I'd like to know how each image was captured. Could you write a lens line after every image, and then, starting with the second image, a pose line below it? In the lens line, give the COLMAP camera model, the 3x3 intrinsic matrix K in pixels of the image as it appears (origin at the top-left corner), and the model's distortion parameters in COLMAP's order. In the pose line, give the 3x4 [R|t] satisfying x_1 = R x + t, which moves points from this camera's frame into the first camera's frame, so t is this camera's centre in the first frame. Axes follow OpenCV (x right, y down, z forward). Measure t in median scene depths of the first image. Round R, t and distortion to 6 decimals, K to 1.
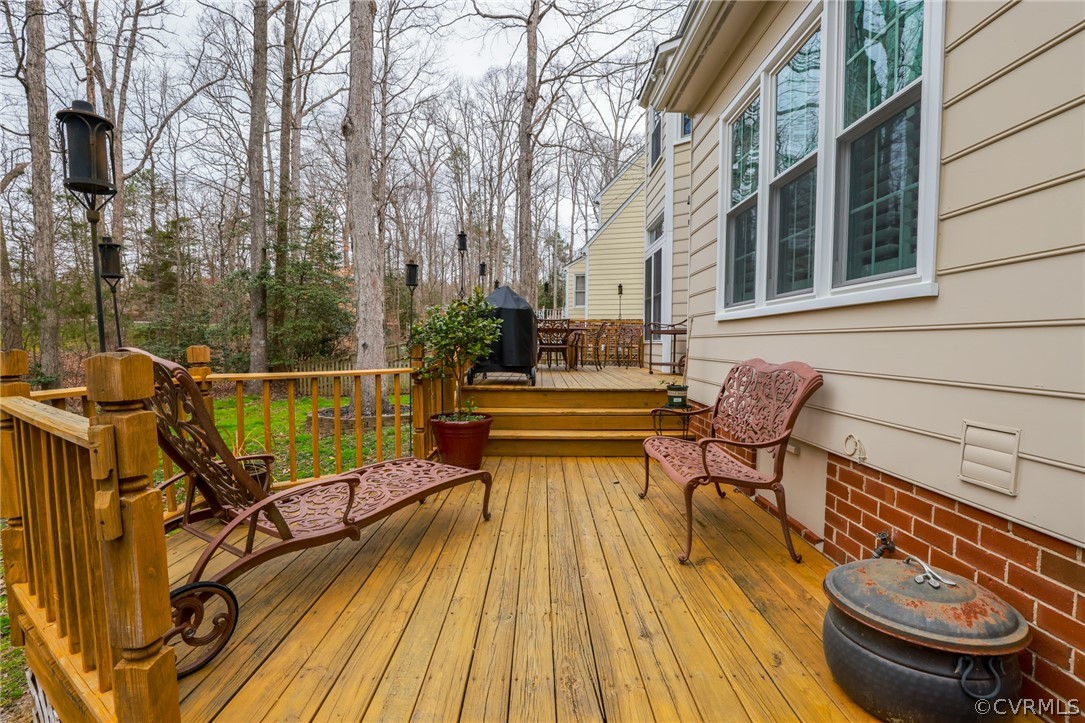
lens RADIAL K [[495.1, 0, 542.5], [0, 495.1, 361.5], [0, 0, 1]] dist [-0.023541, 0.000252]
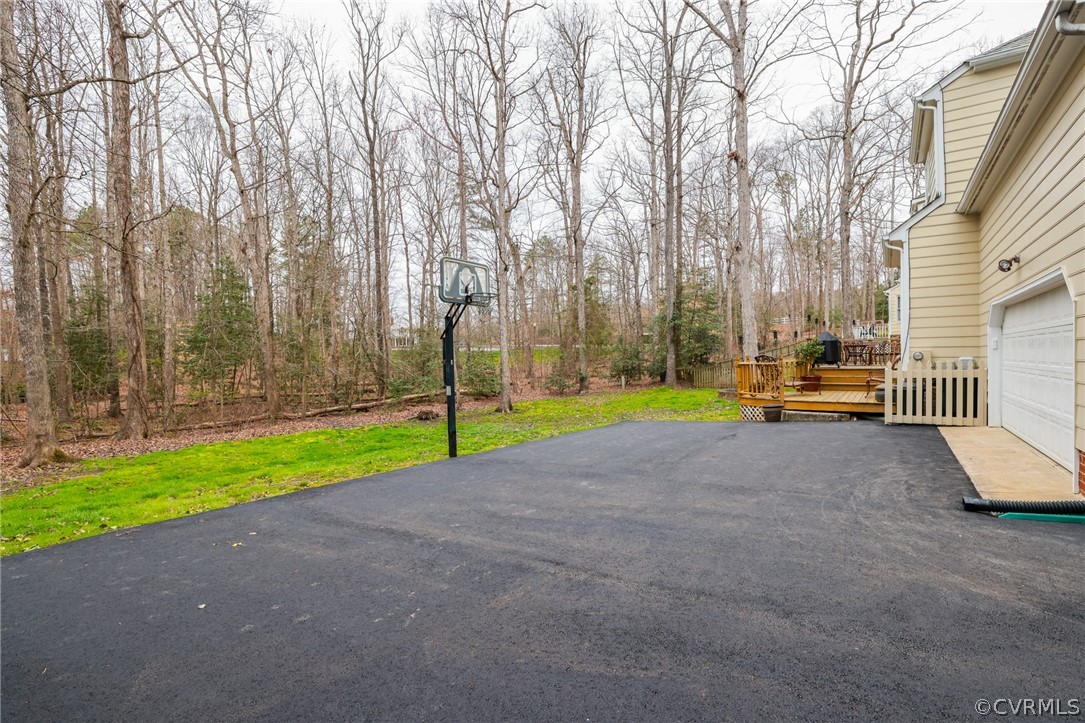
lens RADIAL K [[498.3, 0, 564.0], [0, 498.3, 361.9], [0, 0, 1]] dist [0.000748, 0.000376]
pose [[0.835795, -0.017577, -0.548760, 0.025087], [0.003417, 0.999635, -0.026814, 0.009287], [0.549031, 0.020536, 0.835550, -0.237406]]
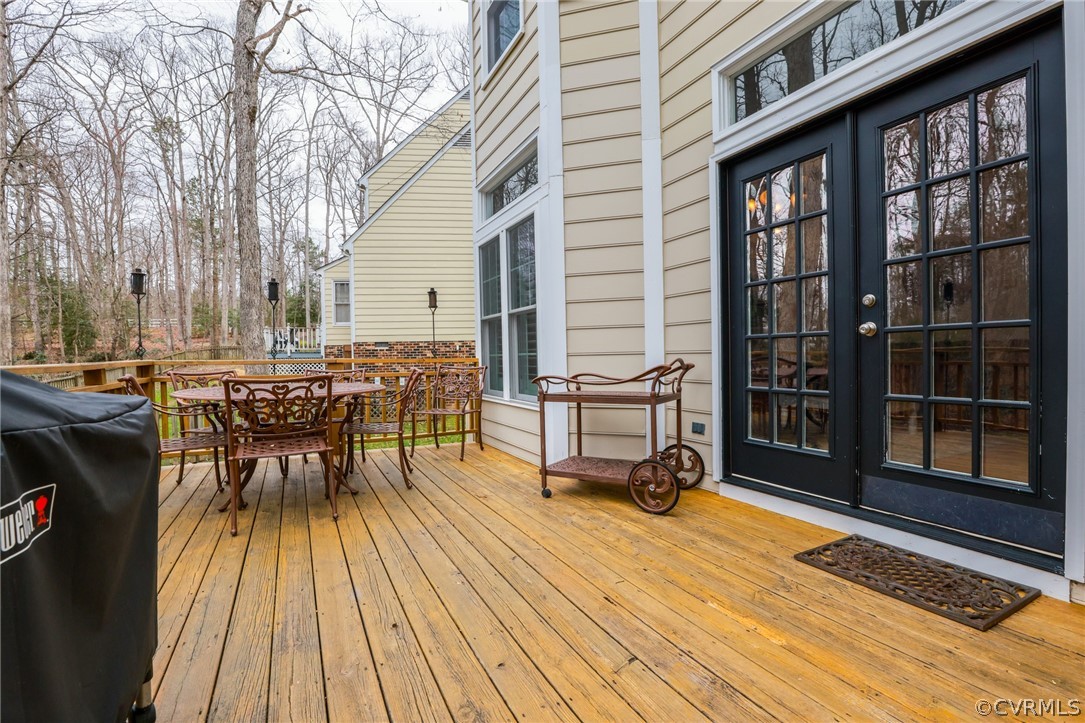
lens RADIAL K [[495.1, 0, 542.5], [0, 495.1, 361.5], [0, 0, 1]] dist [-0.023541, 0.000252]
pose [[0.893322, -0.032559, 0.448237, 0.004755], [0.045575, 0.998794, -0.018279, -0.012732], [-0.447101, 0.036757, 0.893728, 0.095763]]
